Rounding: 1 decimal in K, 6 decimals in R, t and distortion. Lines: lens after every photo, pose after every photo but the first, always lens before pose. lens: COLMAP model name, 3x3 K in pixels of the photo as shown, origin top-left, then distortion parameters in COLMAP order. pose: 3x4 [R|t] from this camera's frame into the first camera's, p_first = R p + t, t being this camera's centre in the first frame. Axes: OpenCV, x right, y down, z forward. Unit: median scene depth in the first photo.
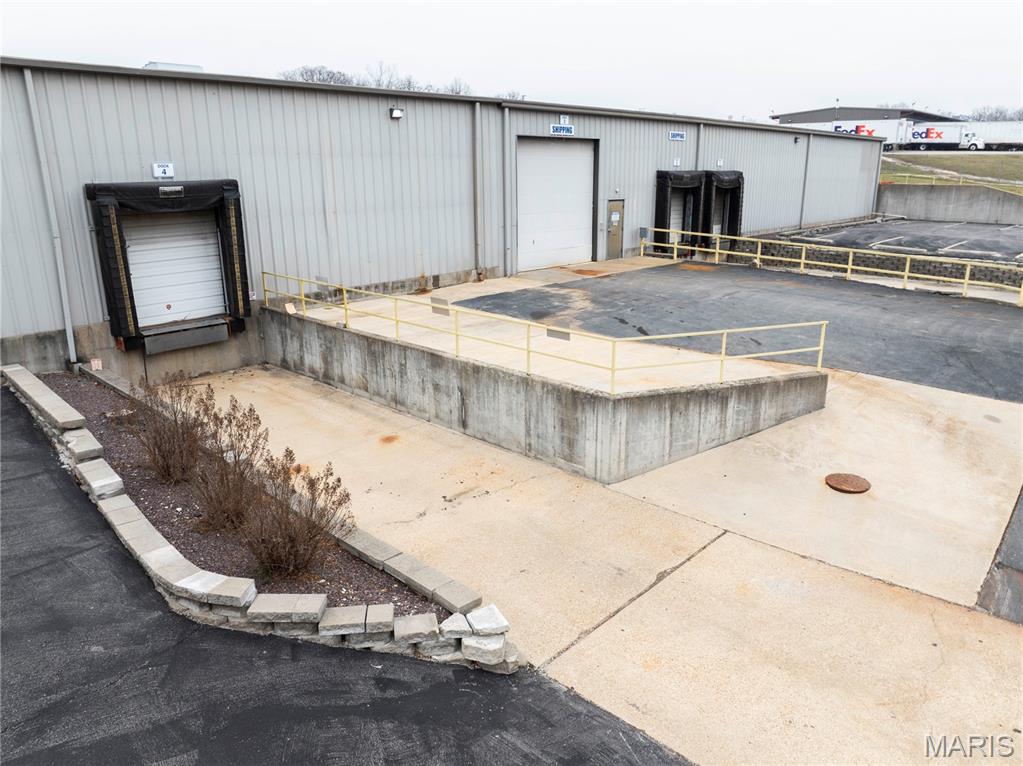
lens RADIAL K [[724.0, 0, 509.1], [0, 724.0, 384.5], [0, 0, 1]] dist [-0.054927, 0.027108]
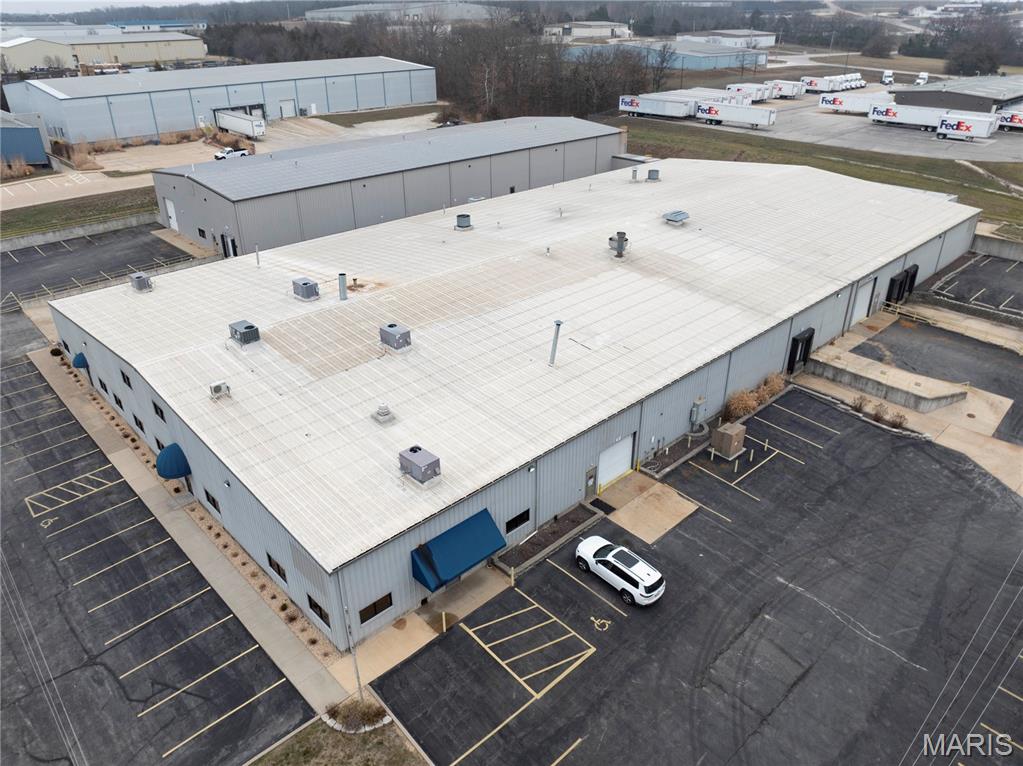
lens RADIAL K [[724.0, 0, 511.1], [0, 724.0, 380.8], [0, 0, 1]] dist [-0.054927, 0.027108]
pose [[0.998565, 0.029070, -0.044975, -1.926614], [-0.020350, 0.982823, 0.183423, -0.721726], [0.049535, -0.182245, 0.982005, -3.068384]]
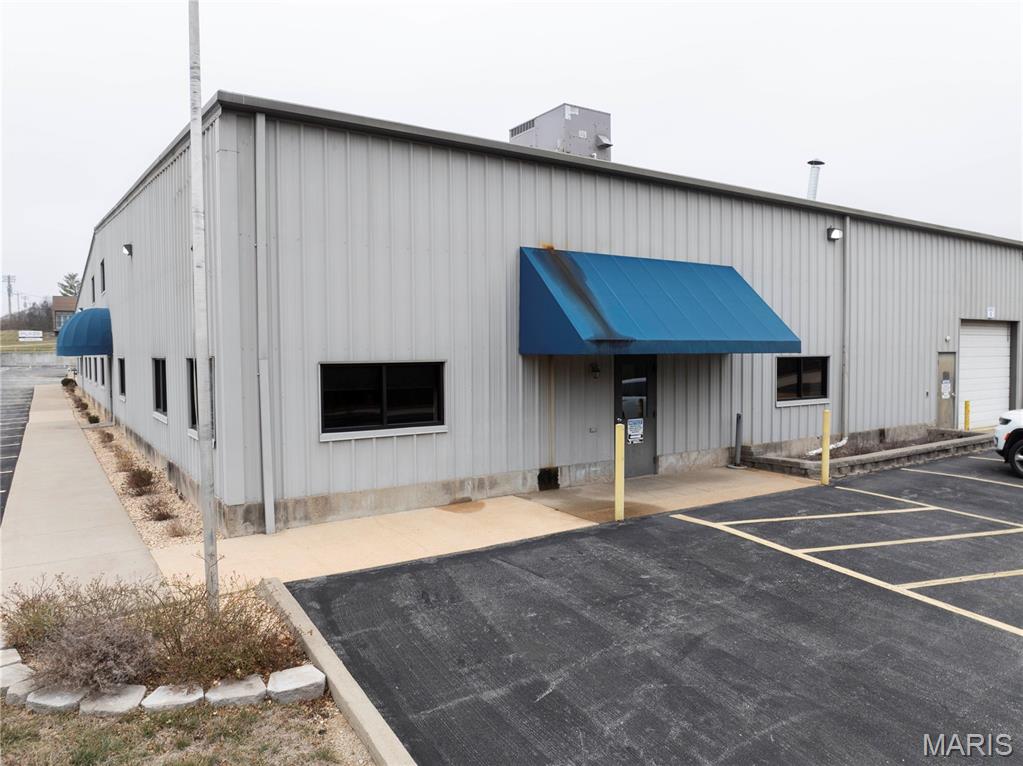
lens RADIAL K [[724.0, 0, 506.5], [0, 724.0, 391.3], [0, 0, 1]] dist [-0.054927, 0.027108]
pose [[0.971407, 0.012965, -0.237065, -2.173663], [-0.069937, 0.969830, -0.233537, 0.563439], [0.226885, 0.243439, 0.943006, -1.567196]]
